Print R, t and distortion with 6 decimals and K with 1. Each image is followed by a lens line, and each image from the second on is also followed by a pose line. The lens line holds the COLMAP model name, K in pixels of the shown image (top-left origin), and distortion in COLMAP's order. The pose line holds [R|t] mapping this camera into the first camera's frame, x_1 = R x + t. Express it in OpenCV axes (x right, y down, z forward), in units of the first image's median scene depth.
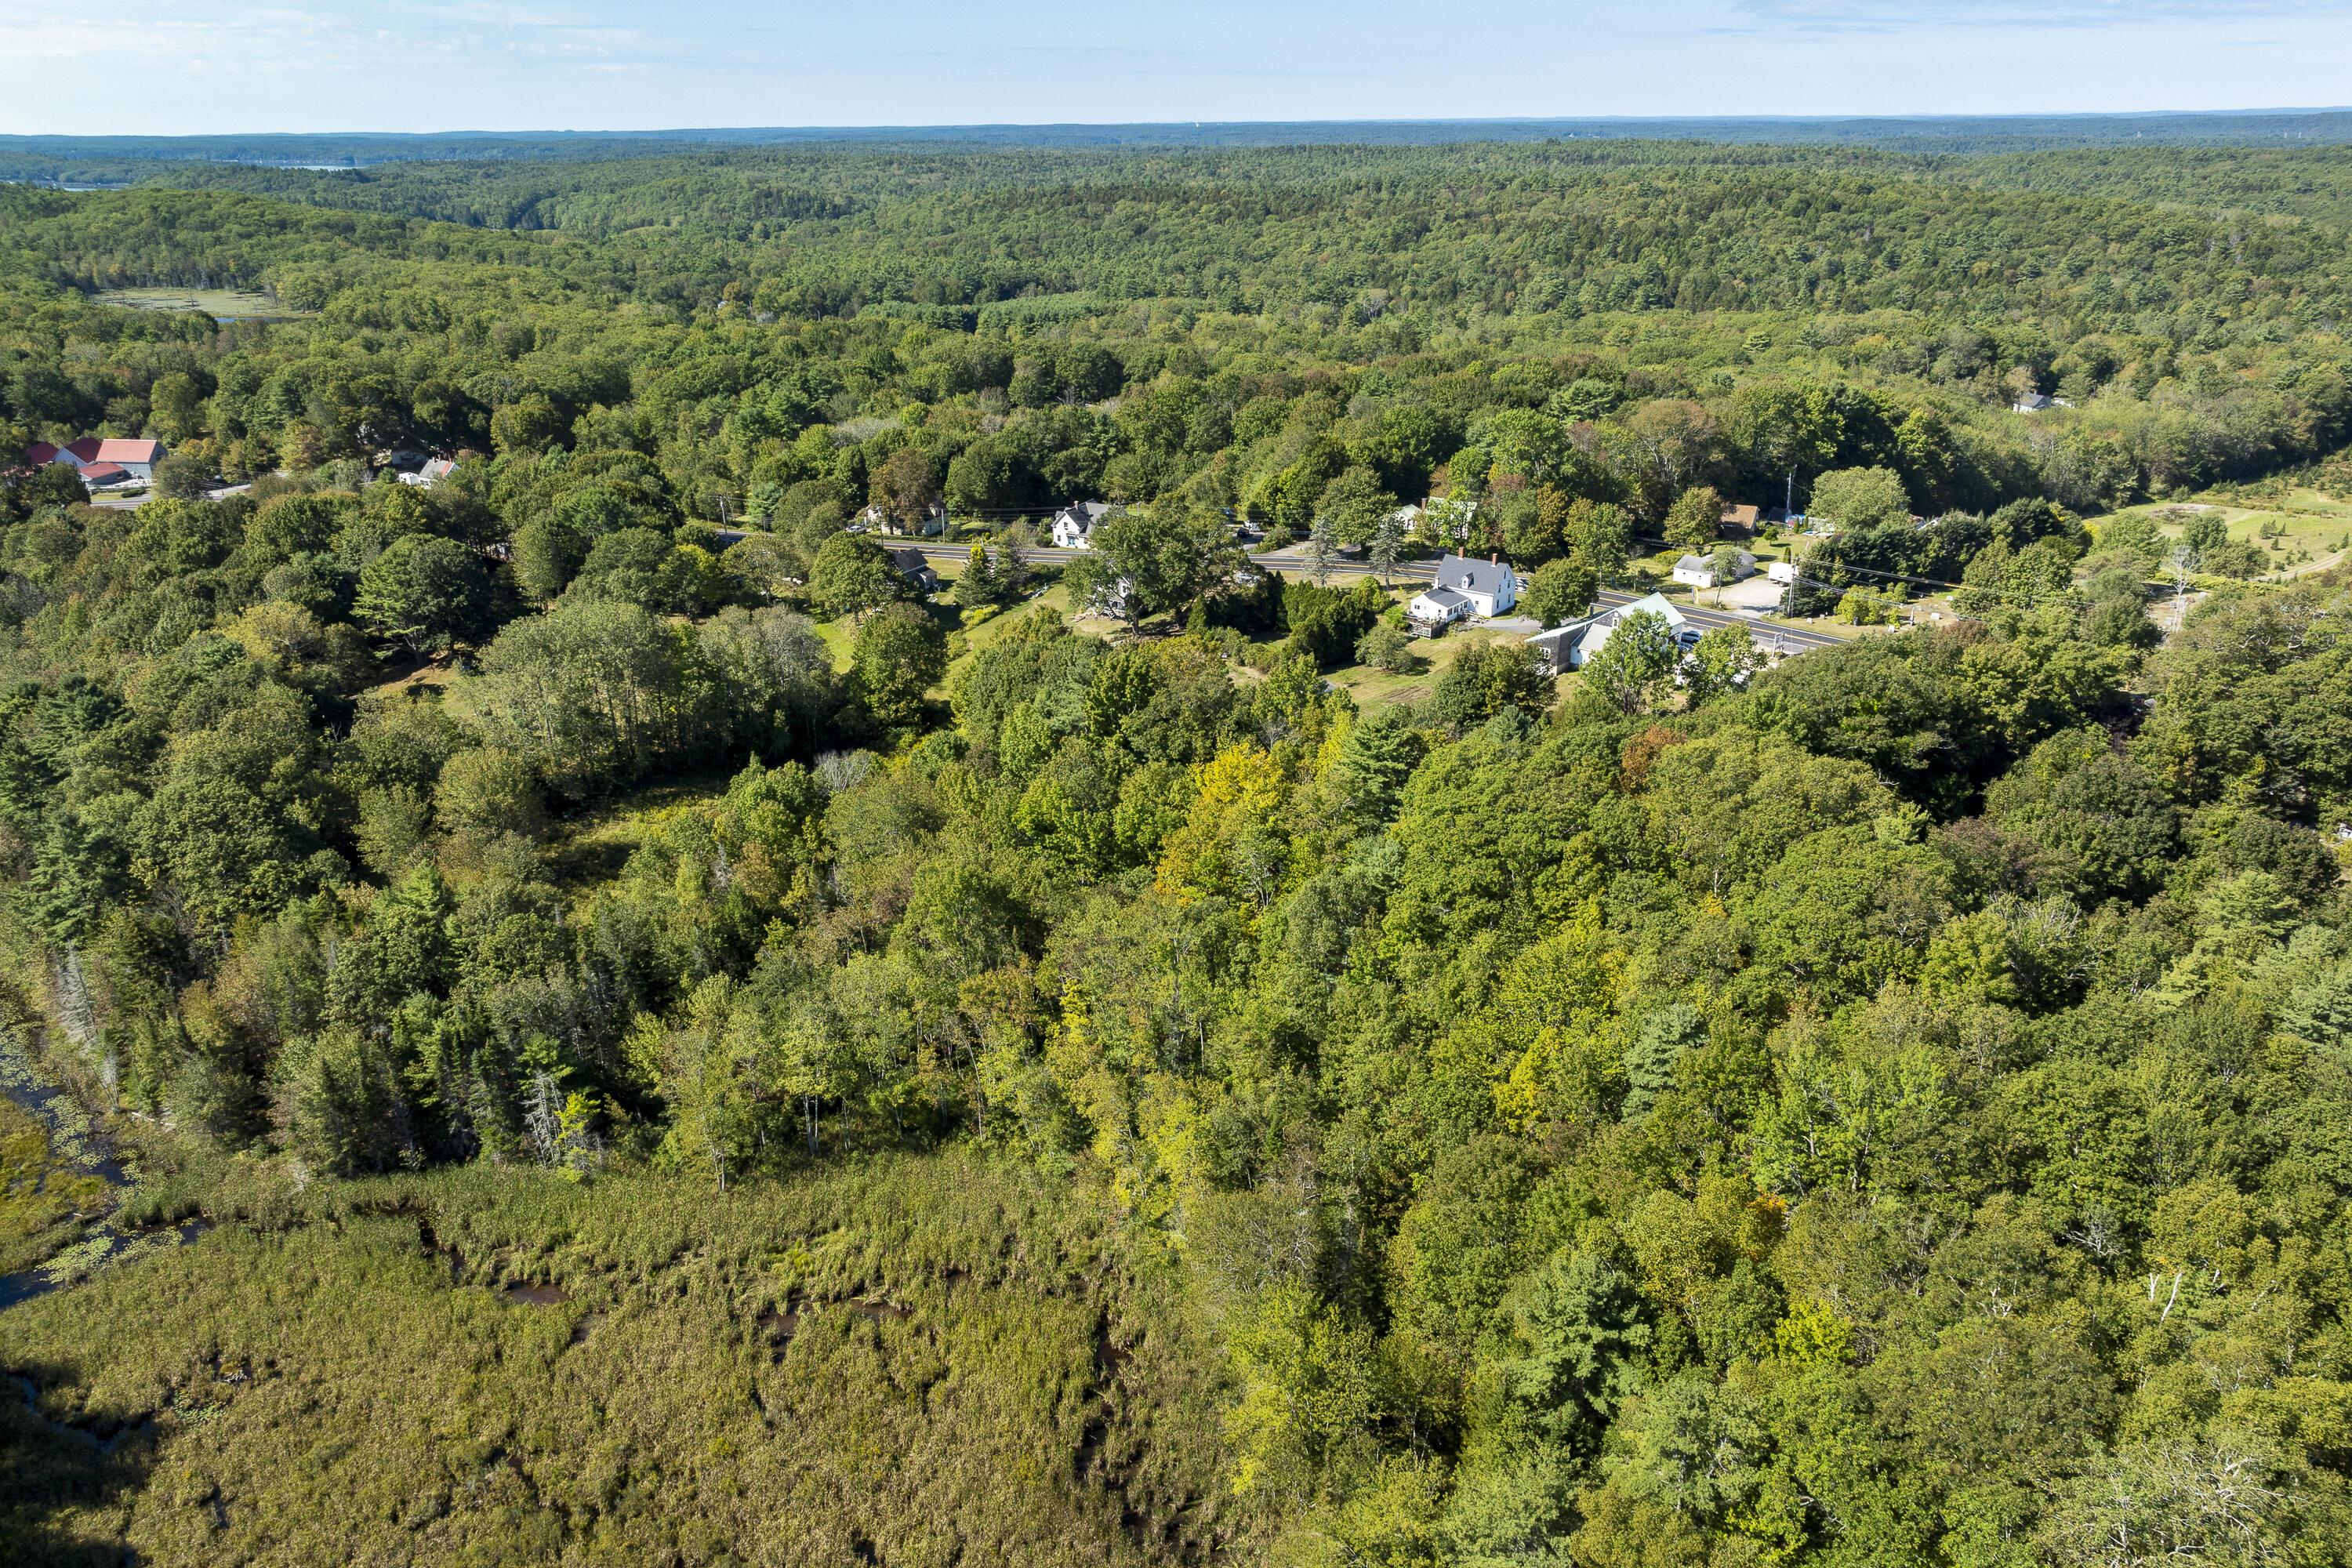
lens RADIAL K [[1631.4, 0, 1175.8], [0, 1631.4, 835.9], [0, 0, 1]] dist [-0.001849, -0.007508]
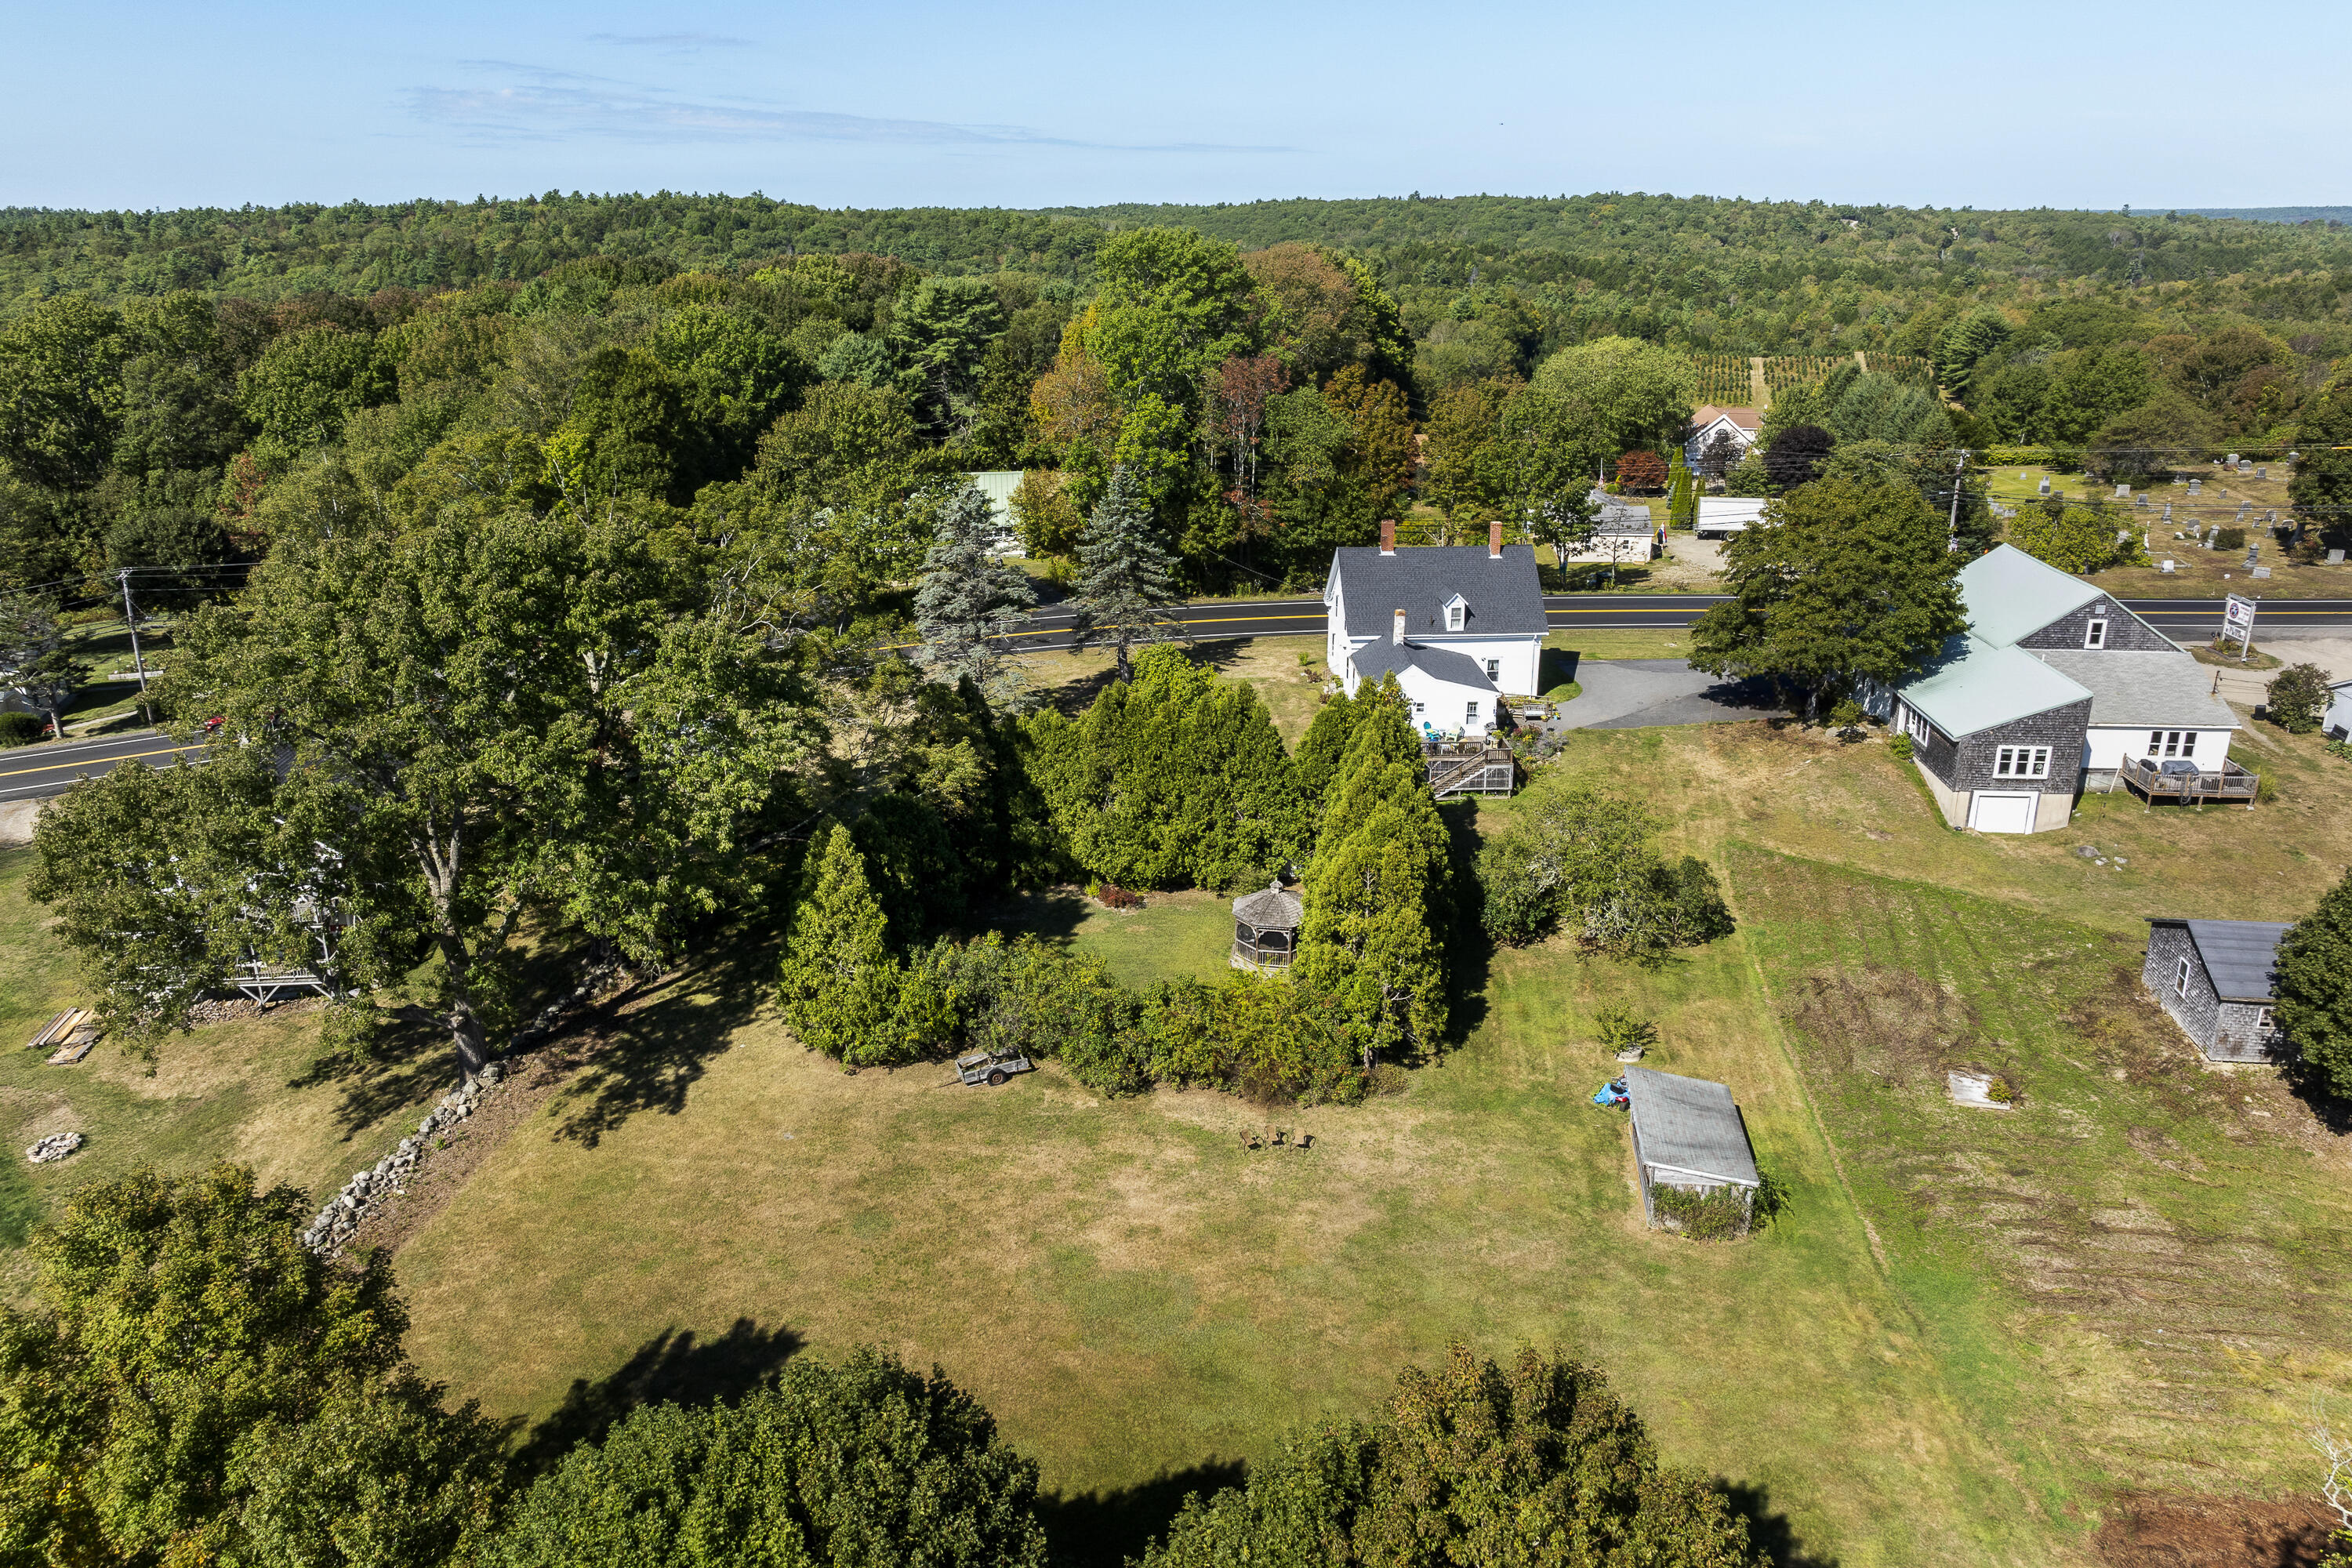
lens RADIAL K [[1625.2, 0, 1173.2], [0, 1625.2, 743.0], [0, 0, 1]] dist [-0.002951, 0.001400]
pose [[0.758310, -0.196338, 0.621625, -0.064205], [0.262189, 0.964899, -0.015079, -0.107705], [-0.596845, 0.174418, 0.783170, 0.597160]]
